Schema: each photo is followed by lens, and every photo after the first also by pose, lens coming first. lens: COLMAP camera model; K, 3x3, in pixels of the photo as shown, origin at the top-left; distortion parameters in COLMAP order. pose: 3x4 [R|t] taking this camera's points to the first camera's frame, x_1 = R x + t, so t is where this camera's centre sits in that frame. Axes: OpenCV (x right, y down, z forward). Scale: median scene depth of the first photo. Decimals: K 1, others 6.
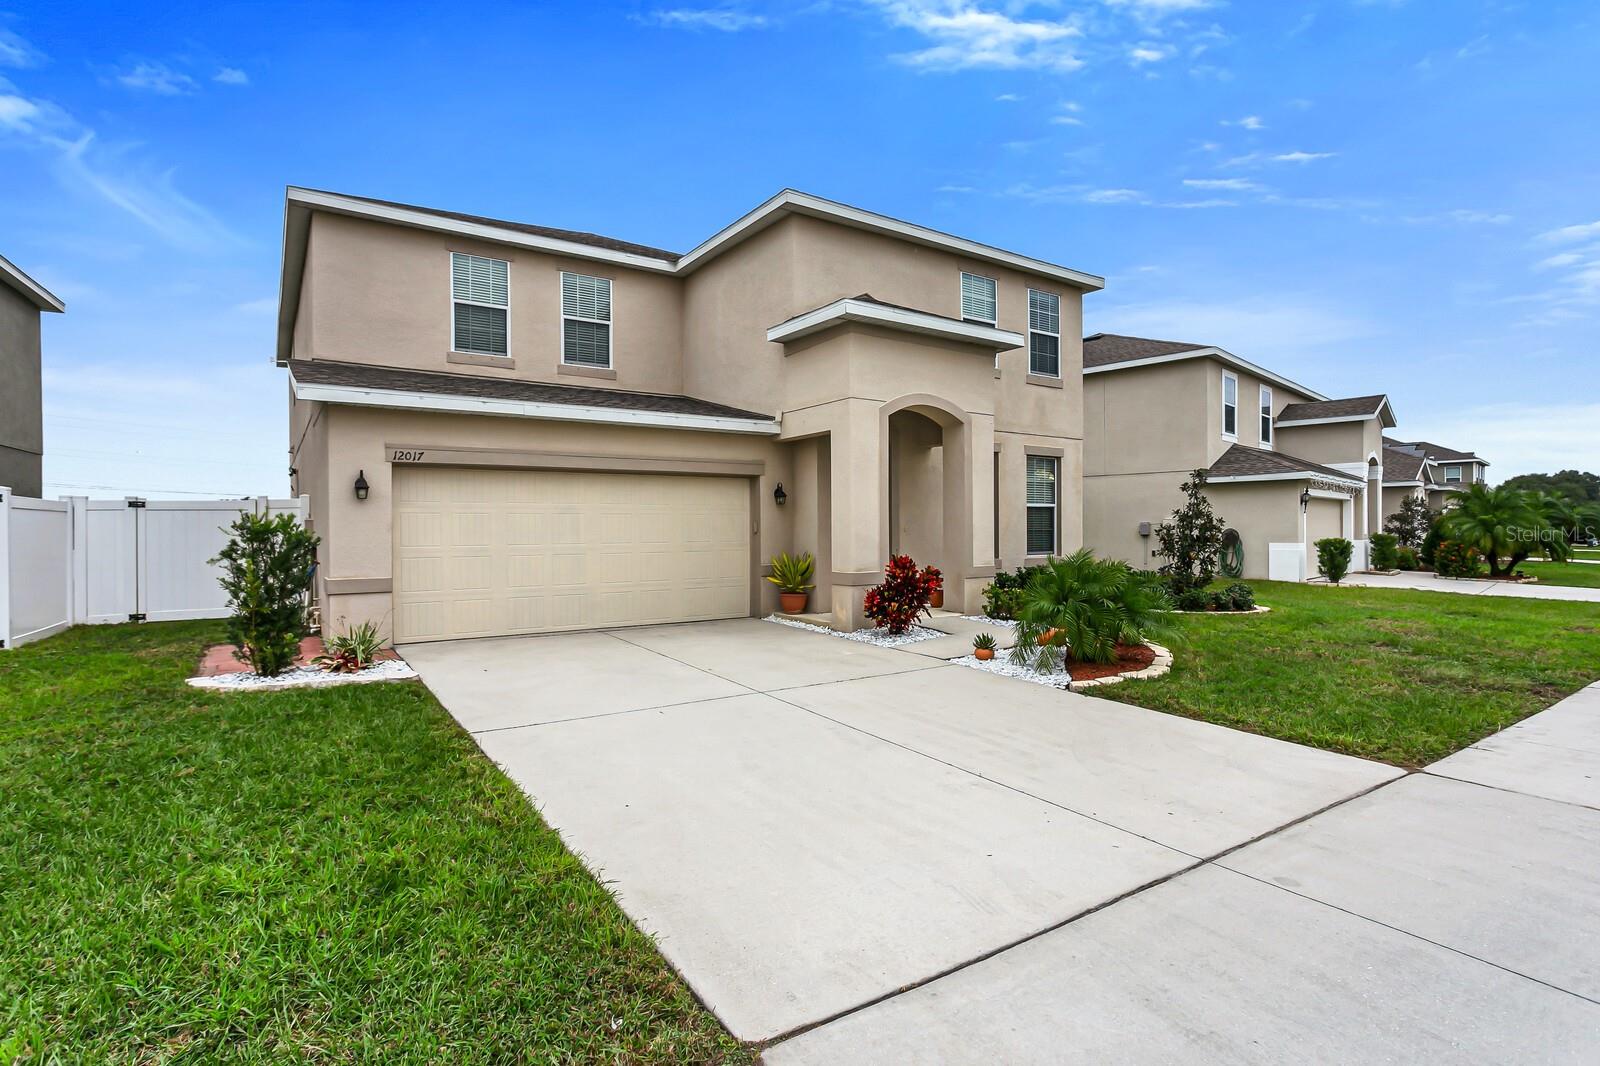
lens RADIAL K [[833.2, 0, 800.0], [0, 833.2, 533.0], [0, 0, 1]] dist [-0.004053, 0.000532]
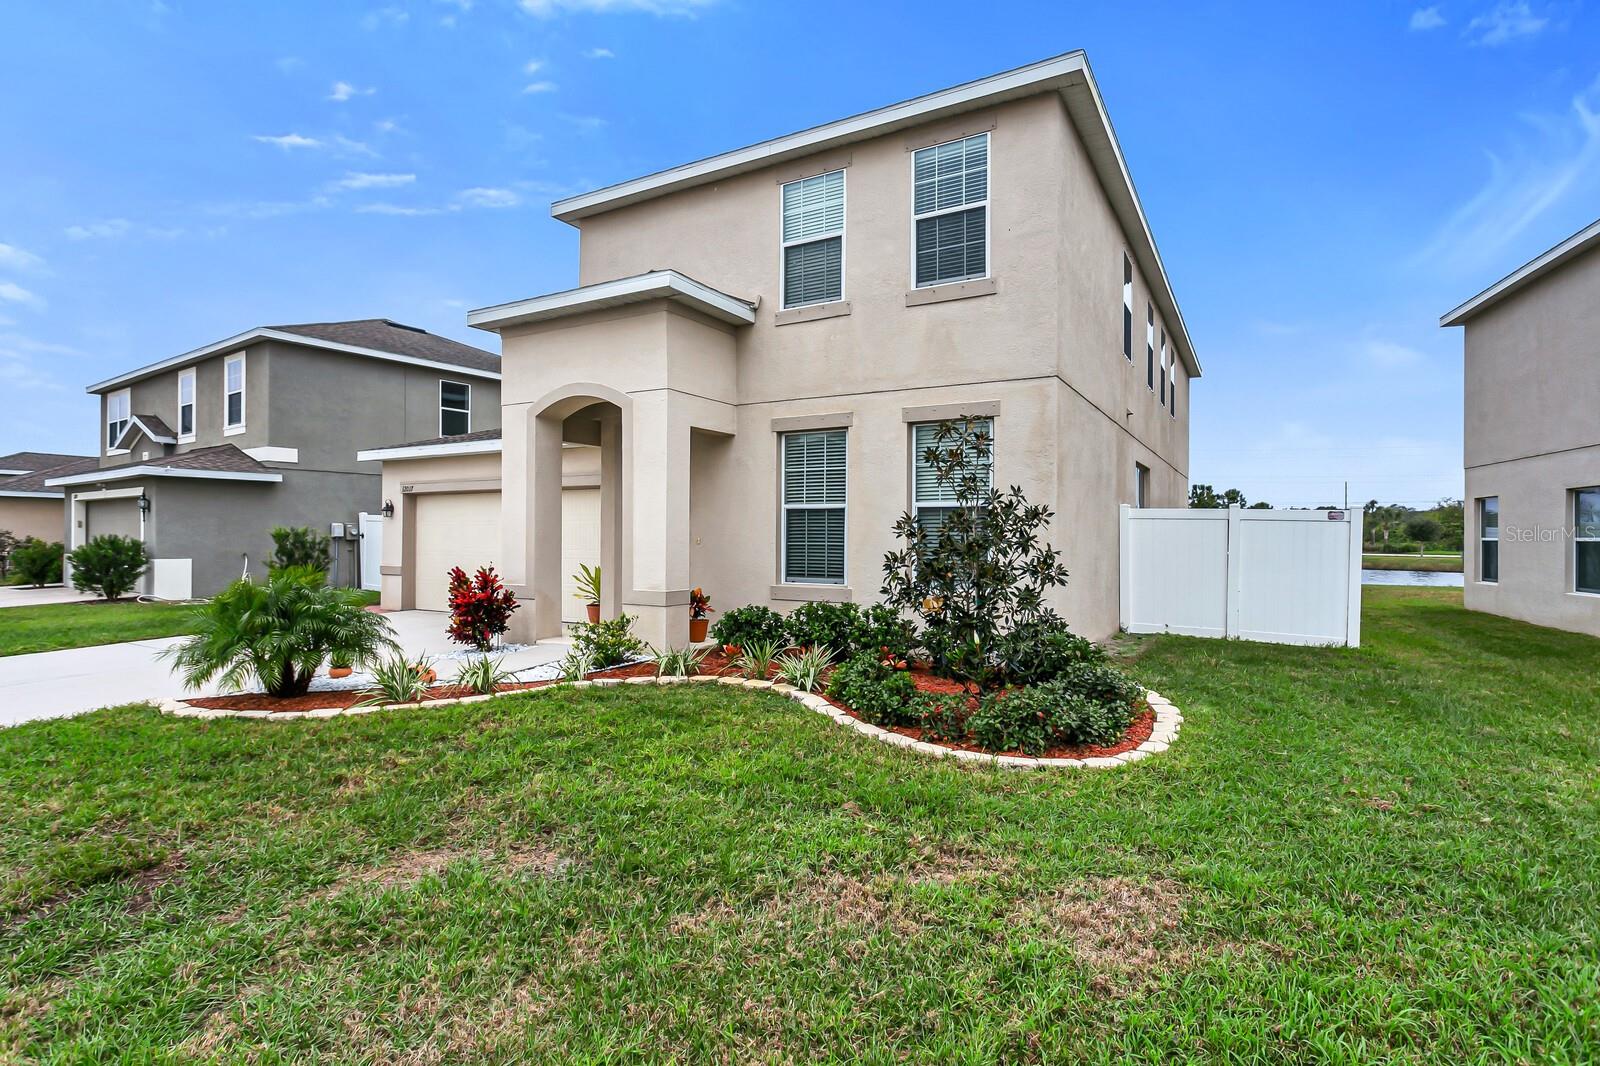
lens RADIAL K [[804.2, 0, 797.2], [0, 804.2, 530.5], [0, 0, 1]] dist [0.000592, 0.000221]
pose [[0.405851, 0.001863, -0.913937, 0.848009], [-0.012613, 0.999914, -0.003563, -0.012604], [0.913852, 0.012974, 0.405840, 0.744551]]
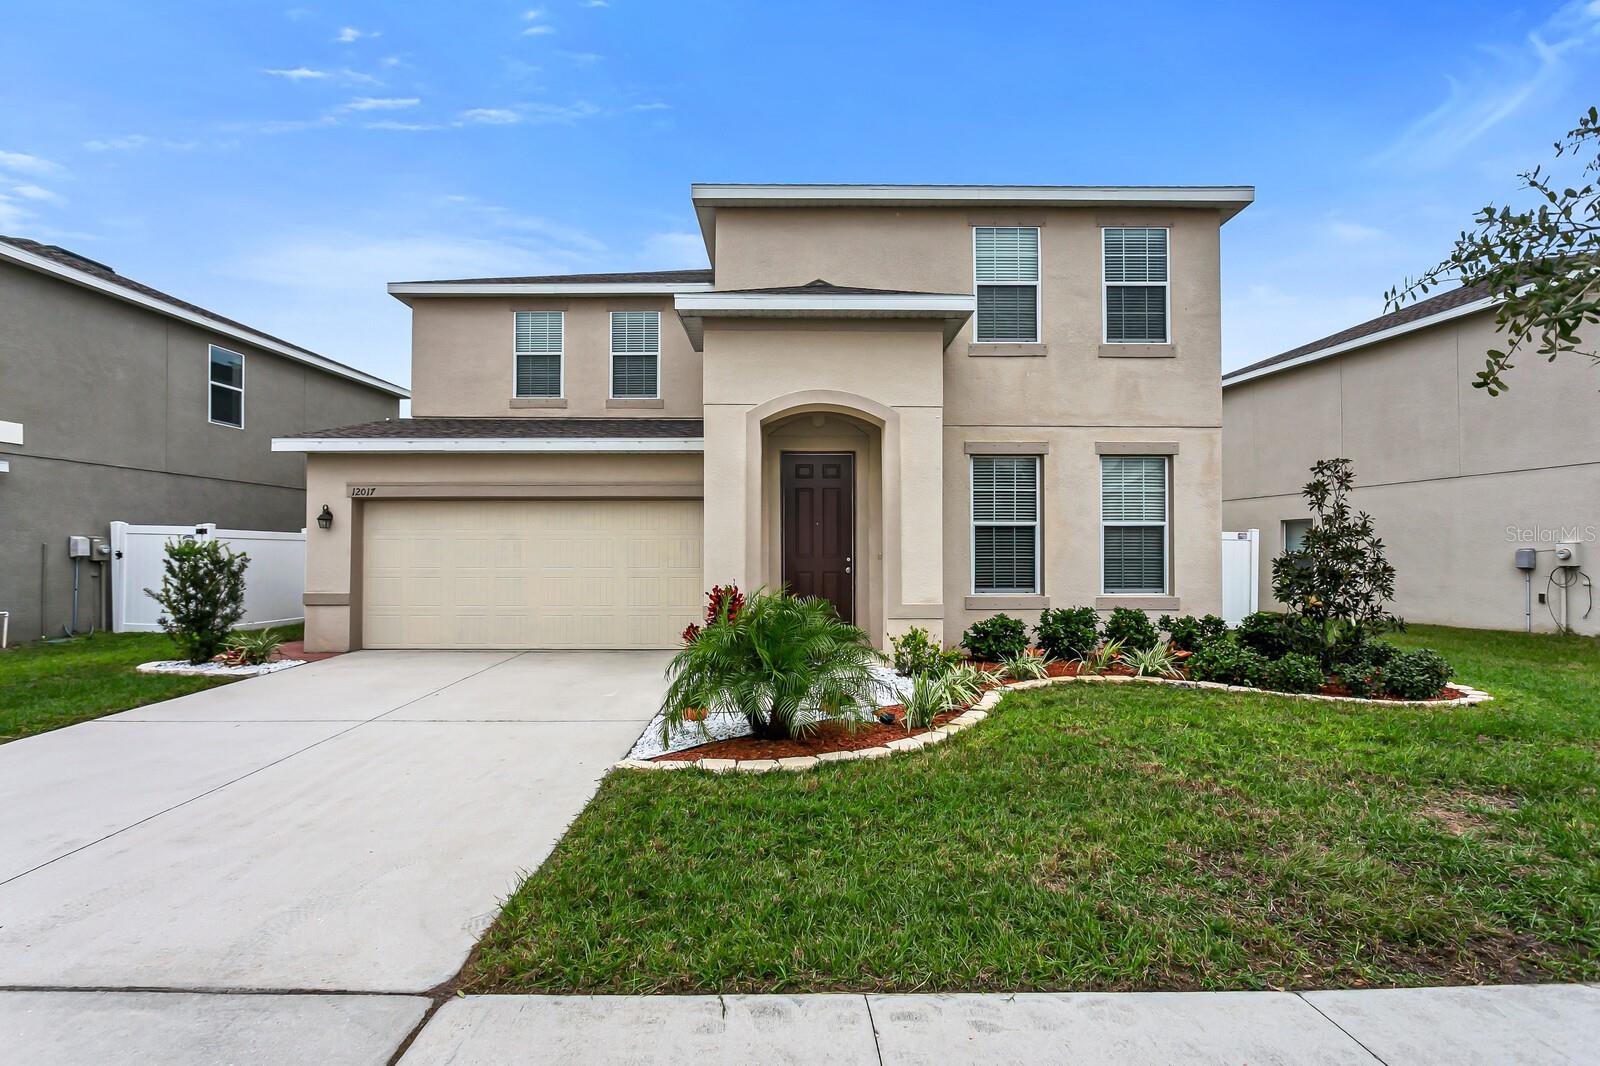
lens RADIAL K [[824.9, 0, 796.1], [0, 824.9, 545.9], [0, 0, 1]] dist [-0.009767, 0.000843]
pose [[0.816888, -0.002588, -0.576790, 0.510733], [-0.008220, 0.999836, -0.016127, -0.000485], [0.576738, 0.017915, 0.816733, 0.282105]]
